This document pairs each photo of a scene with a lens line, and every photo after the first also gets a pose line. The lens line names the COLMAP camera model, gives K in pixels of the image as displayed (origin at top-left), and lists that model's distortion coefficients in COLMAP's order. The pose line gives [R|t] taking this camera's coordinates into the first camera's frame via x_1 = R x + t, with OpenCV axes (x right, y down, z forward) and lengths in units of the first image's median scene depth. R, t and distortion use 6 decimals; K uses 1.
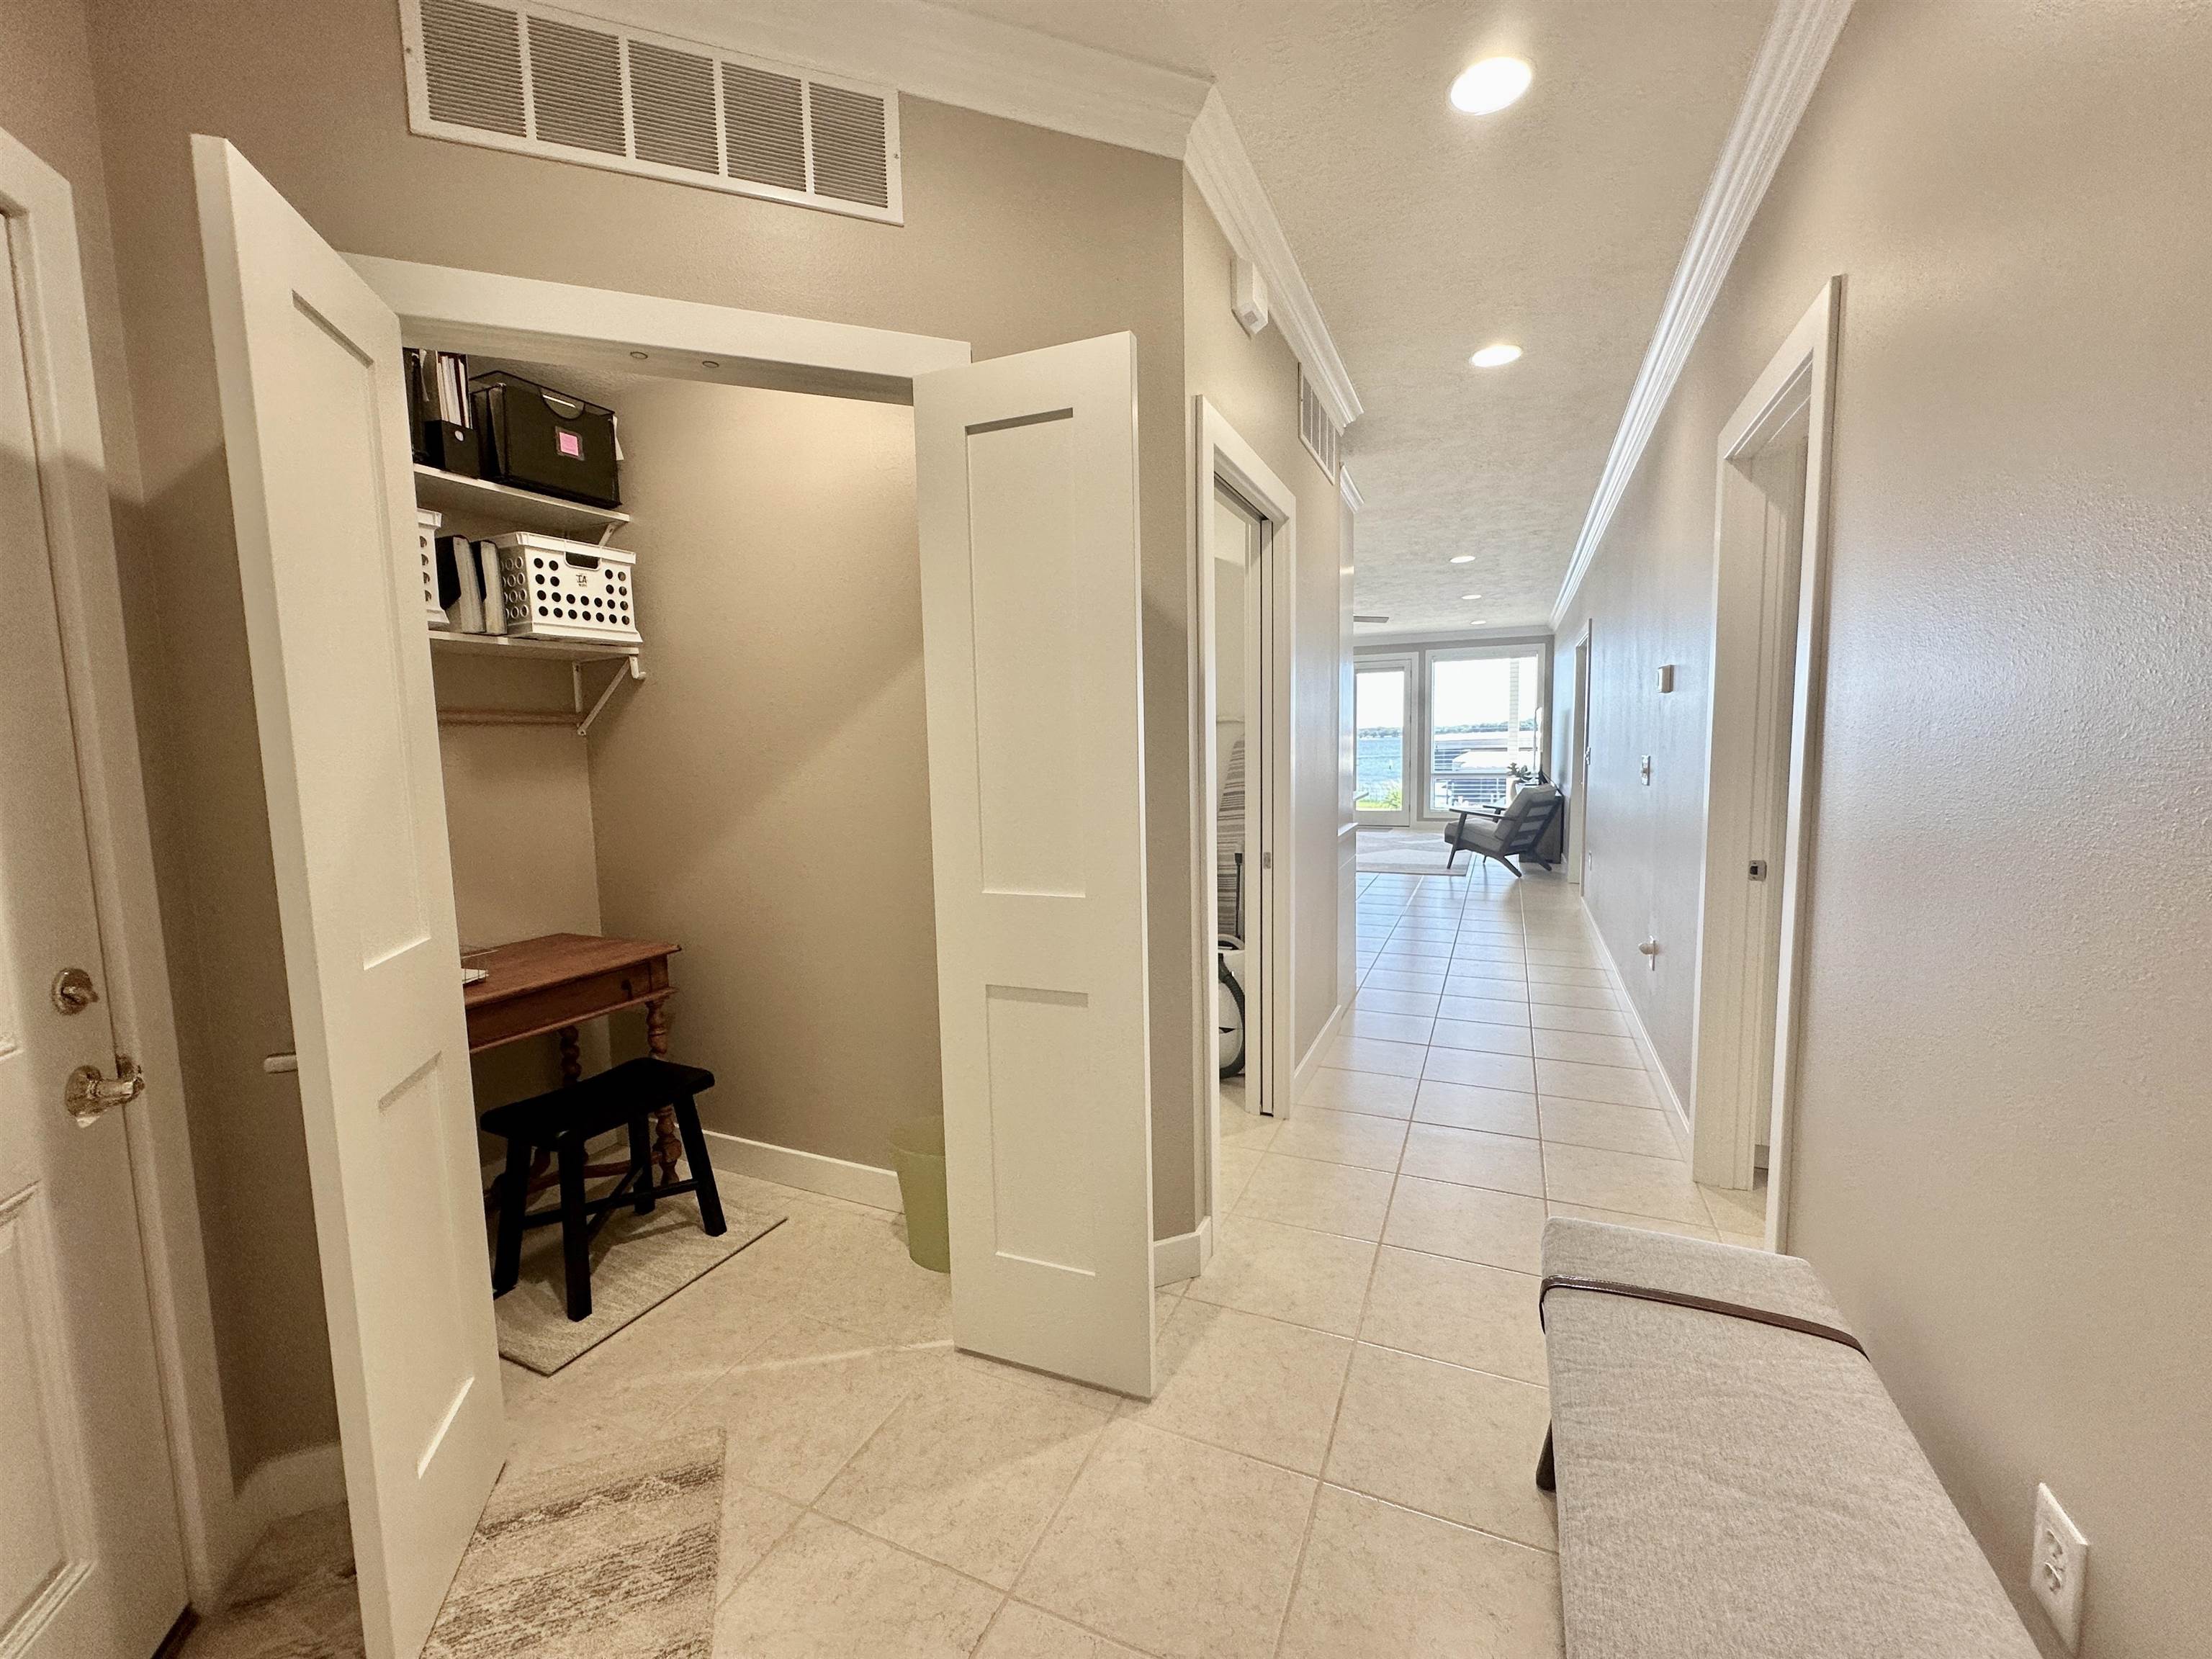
lens RADIAL K [[885.6, 0, 1104.4], [0, 885.6, 830.9], [0, 0, 1]] dist [-0.002877, 0.000751]
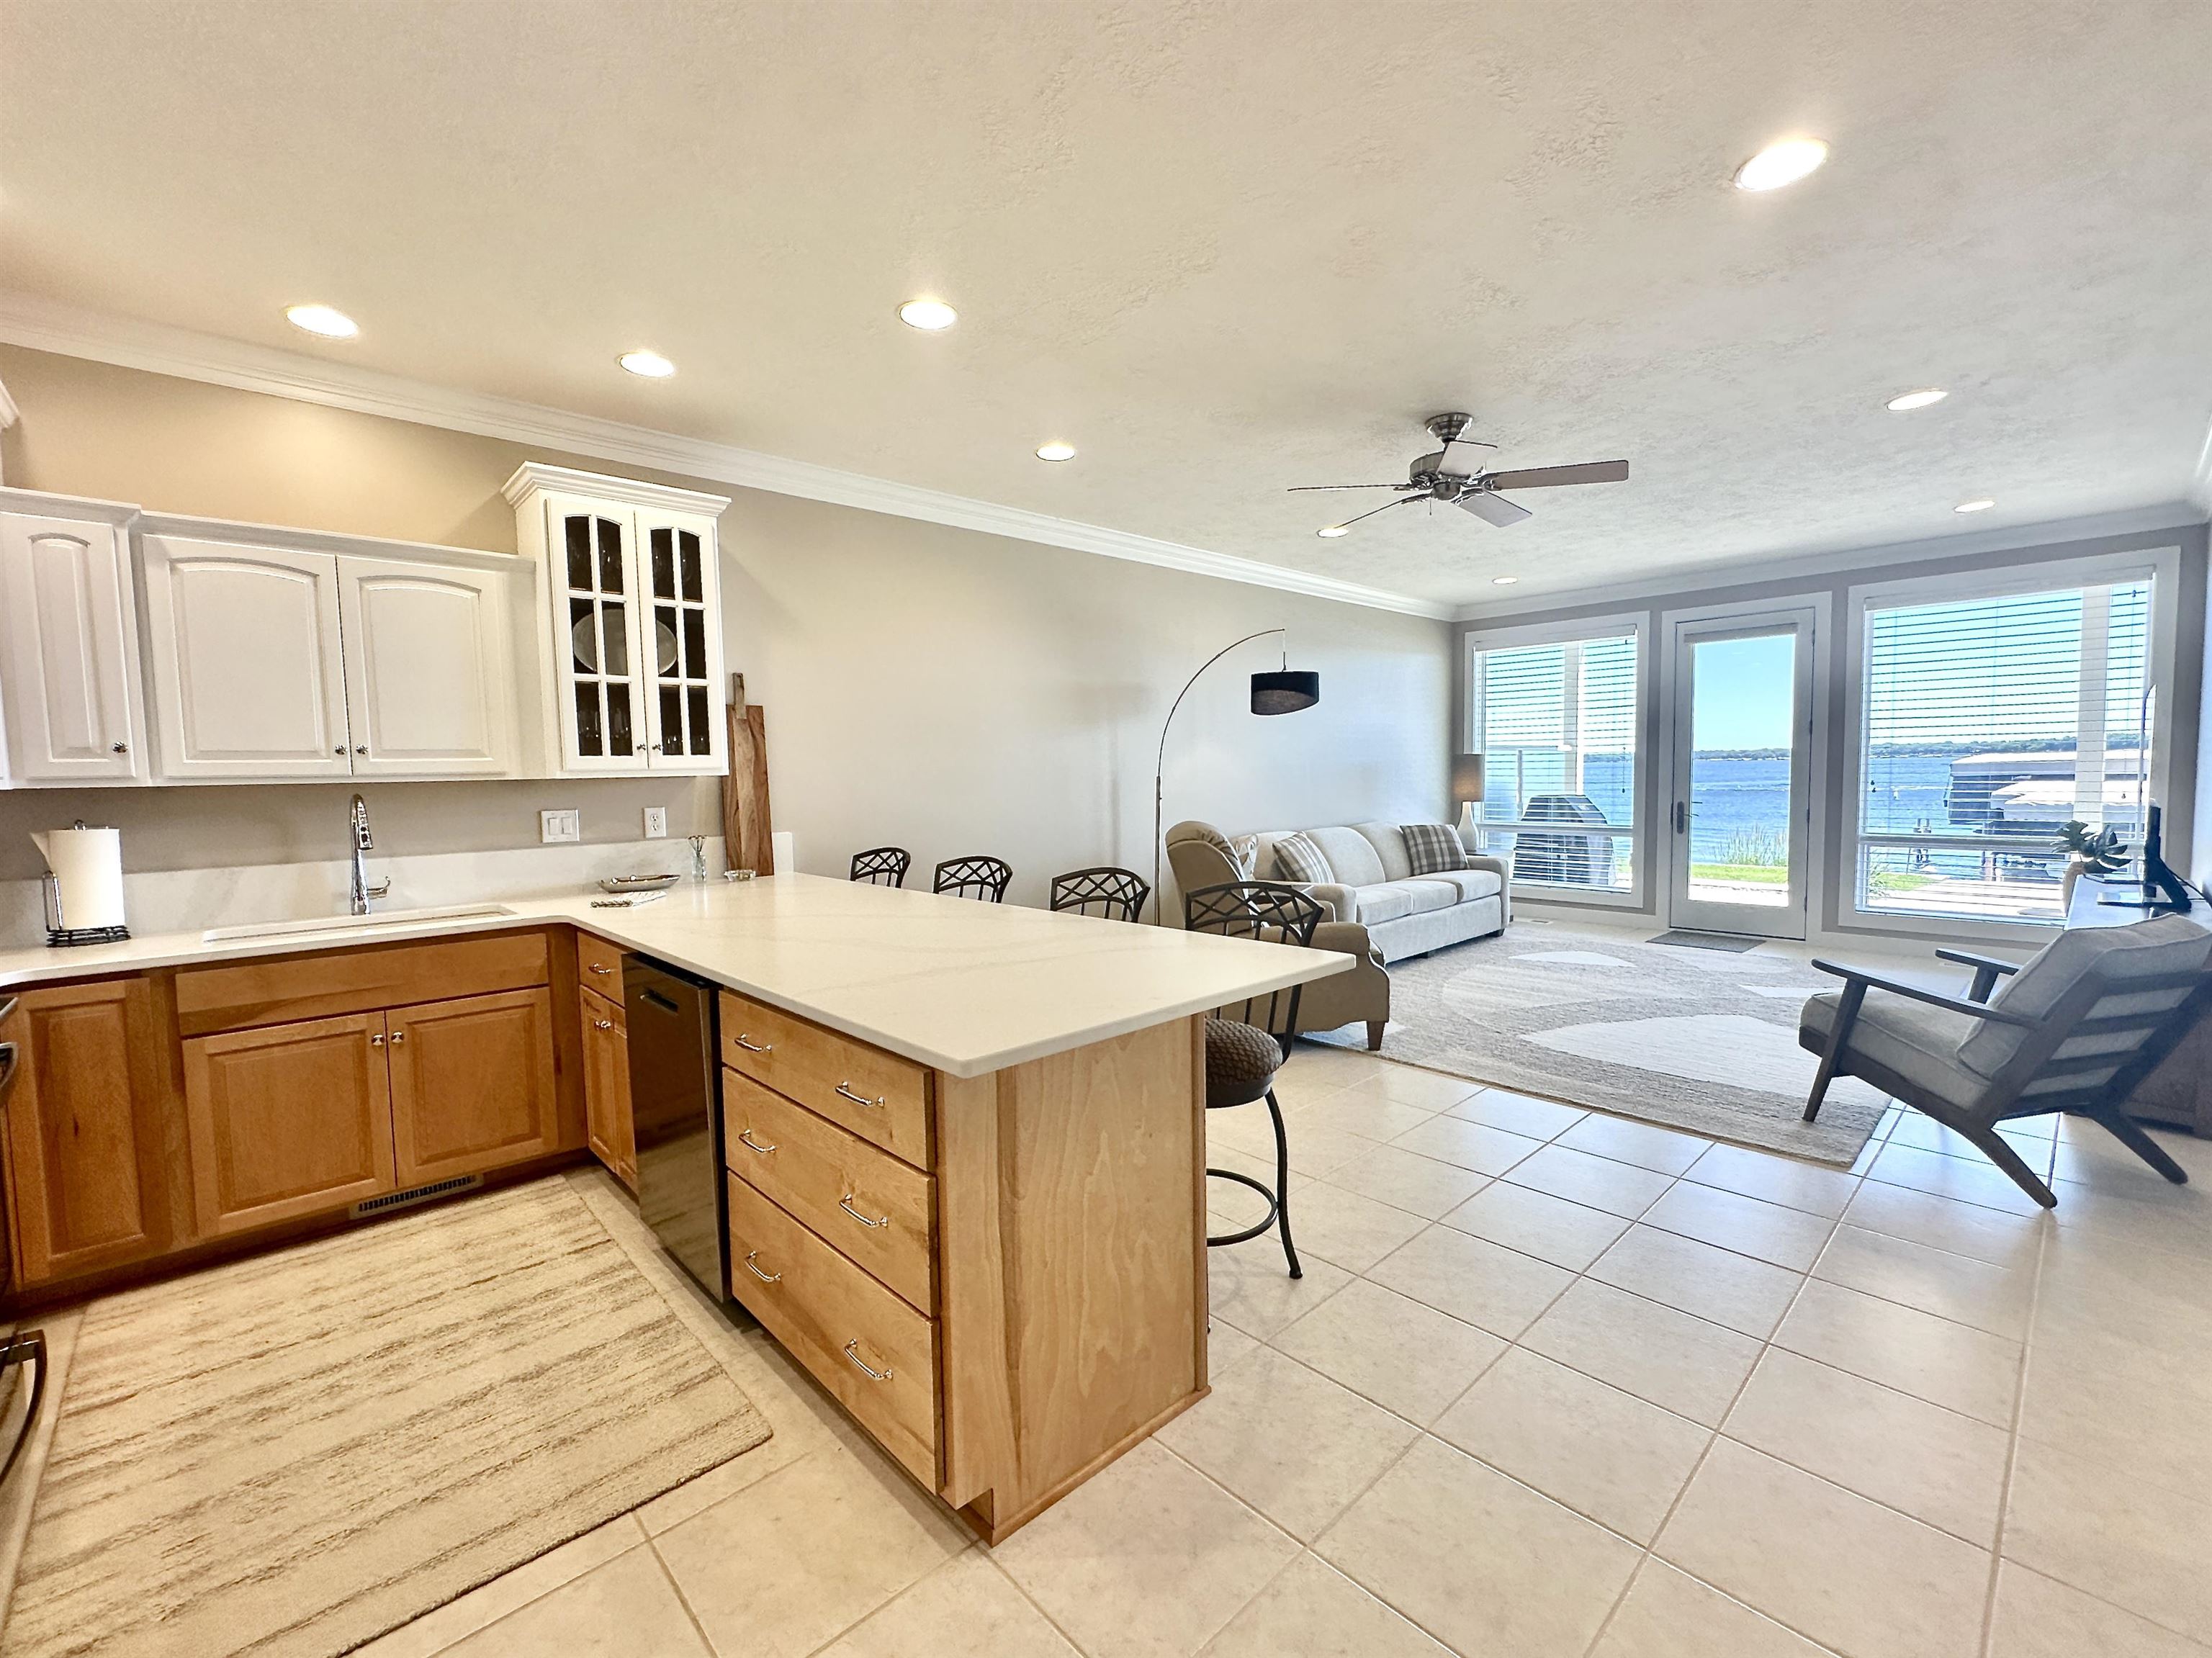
lens RADIAL K [[926.3, 0, 1102.4], [0, 926.3, 835.9], [0, 0, 1]] dist [-0.004713, -0.000605]
pose [[0.920426, 0.032301, -0.389581, 0.263821], [-0.040563, 0.999092, -0.012997, -0.059595], [0.388807, 0.027765, 0.920901, 0.525501]]
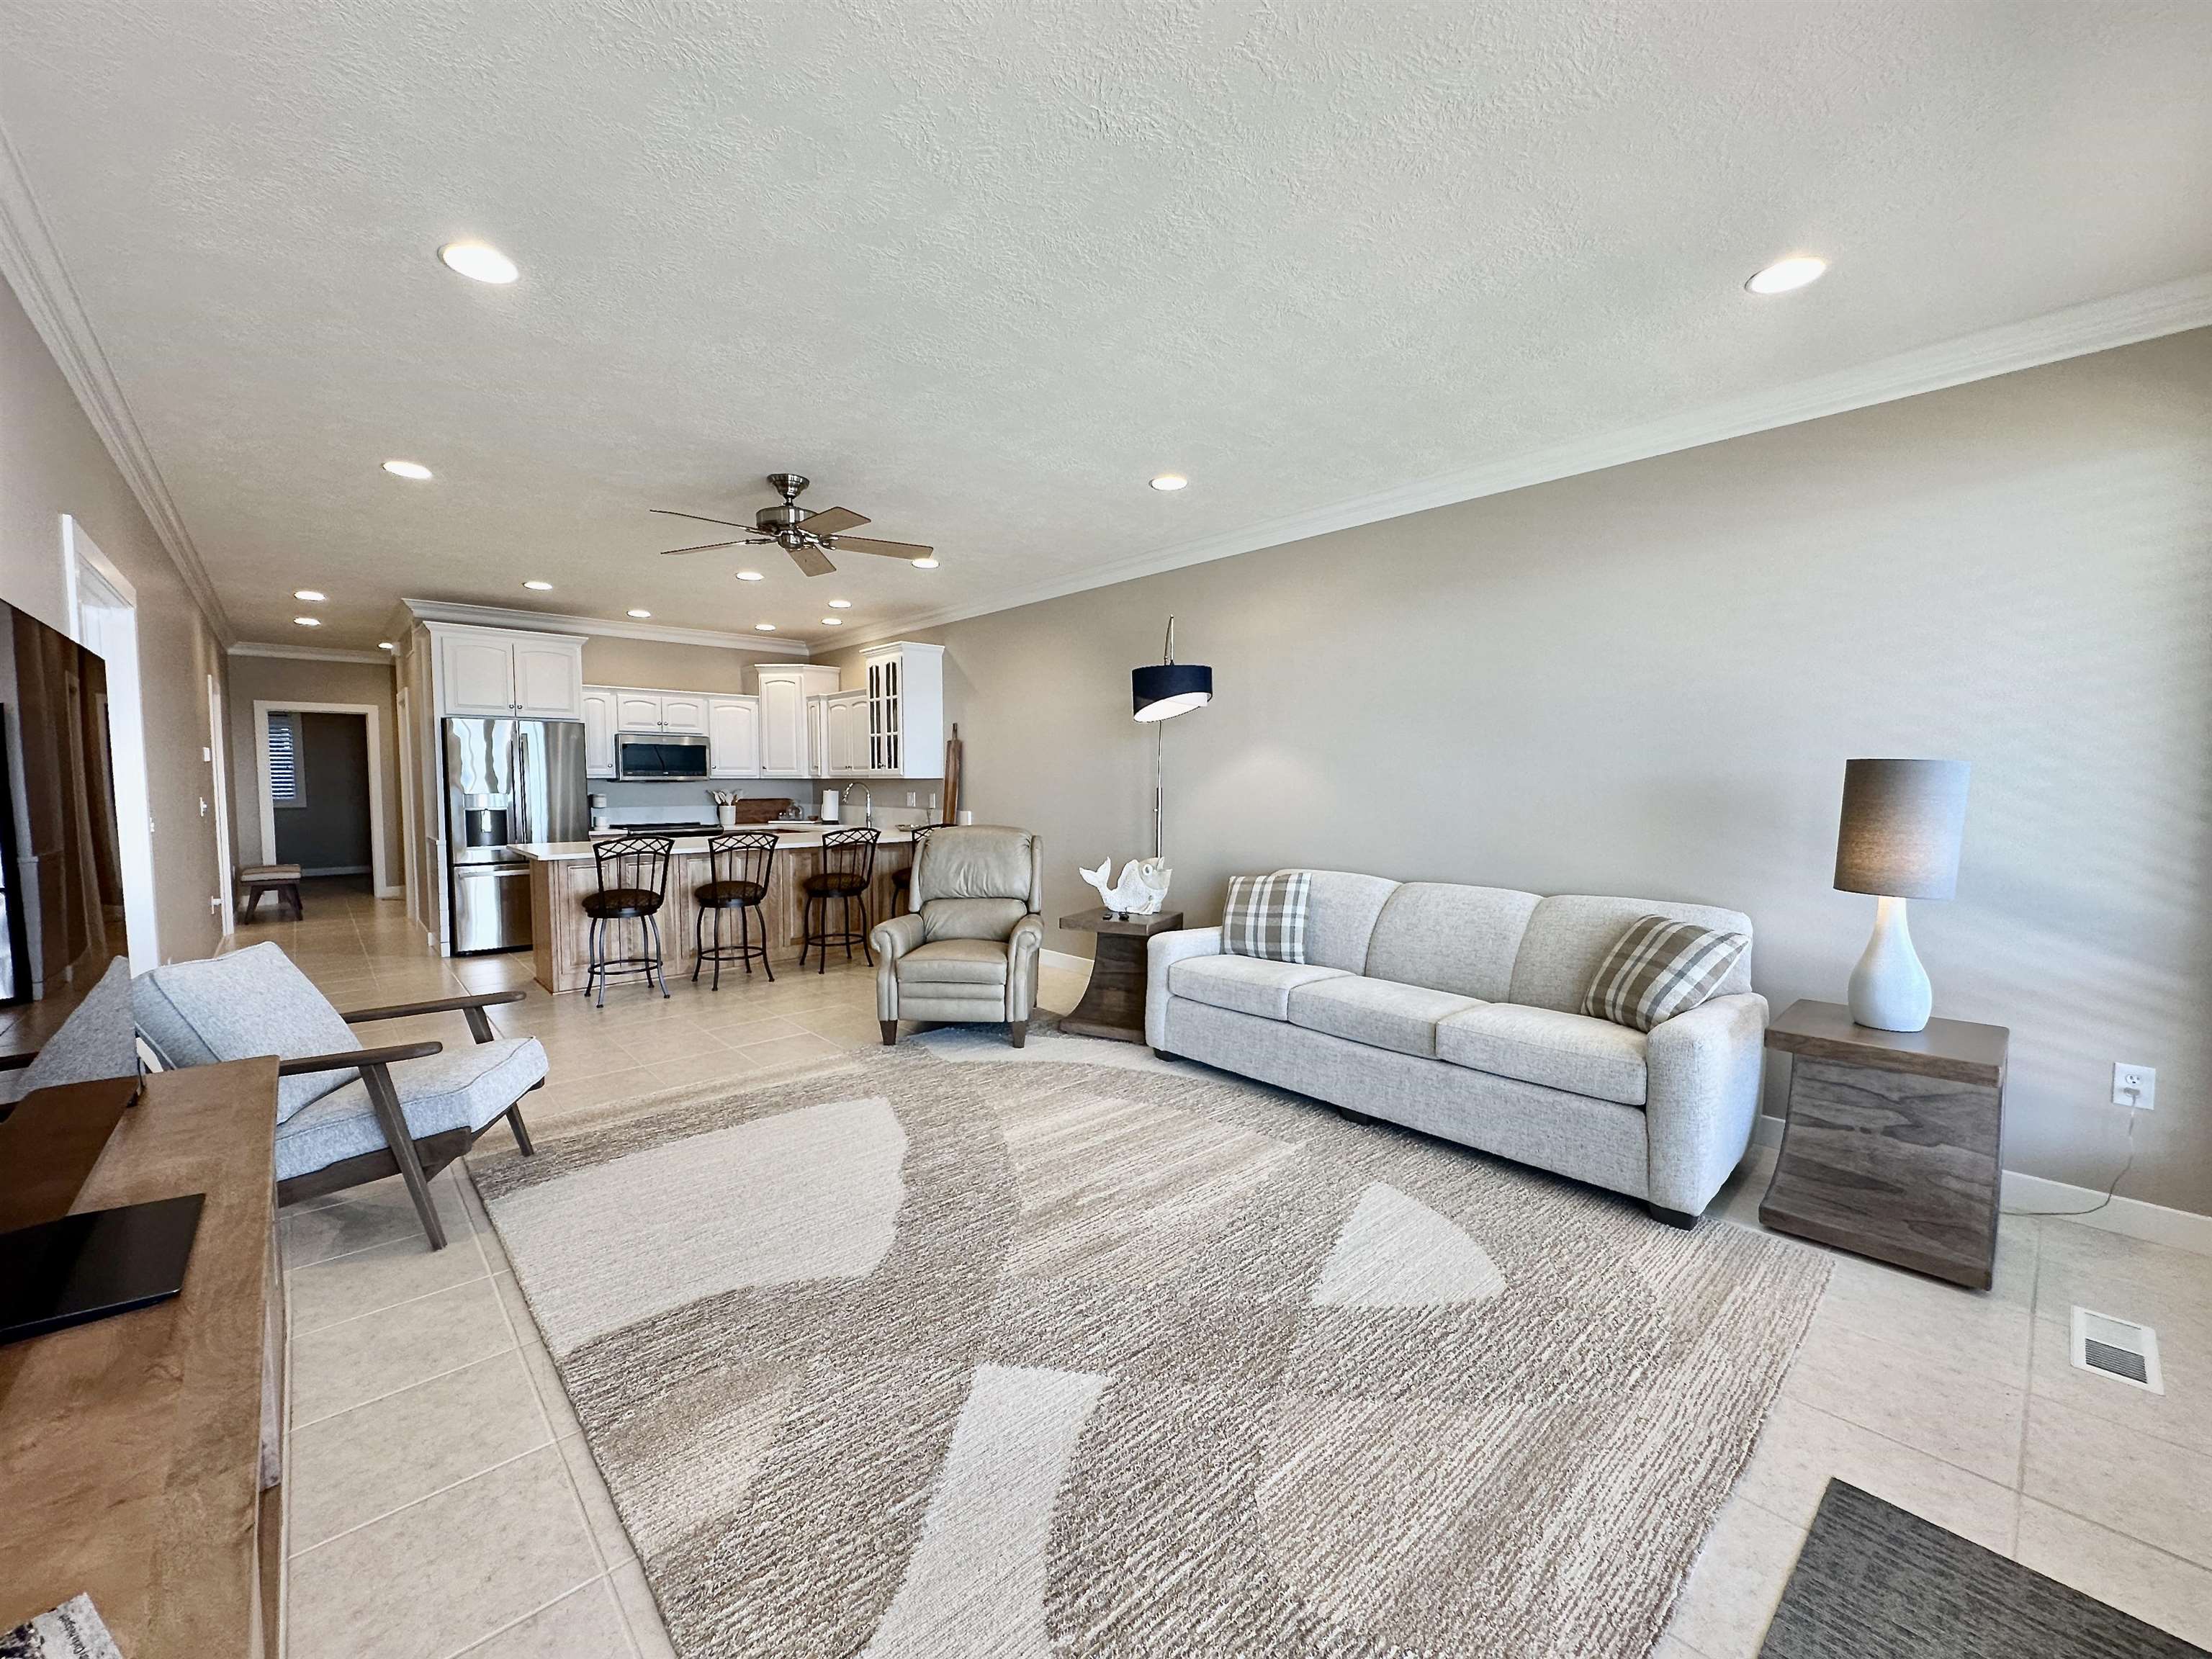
lens RADIAL K [[885.6, 0, 1106.8], [0, 885.6, 825.8], [0, 0, 1]] dist [-0.002877, 0.000751]
pose [[-0.399469, 0.073764, -0.913774, 1.151428], [-0.080541, 0.990079, 0.115134, -0.291196], [0.913202, 0.119589, -0.389565, 2.588925]]
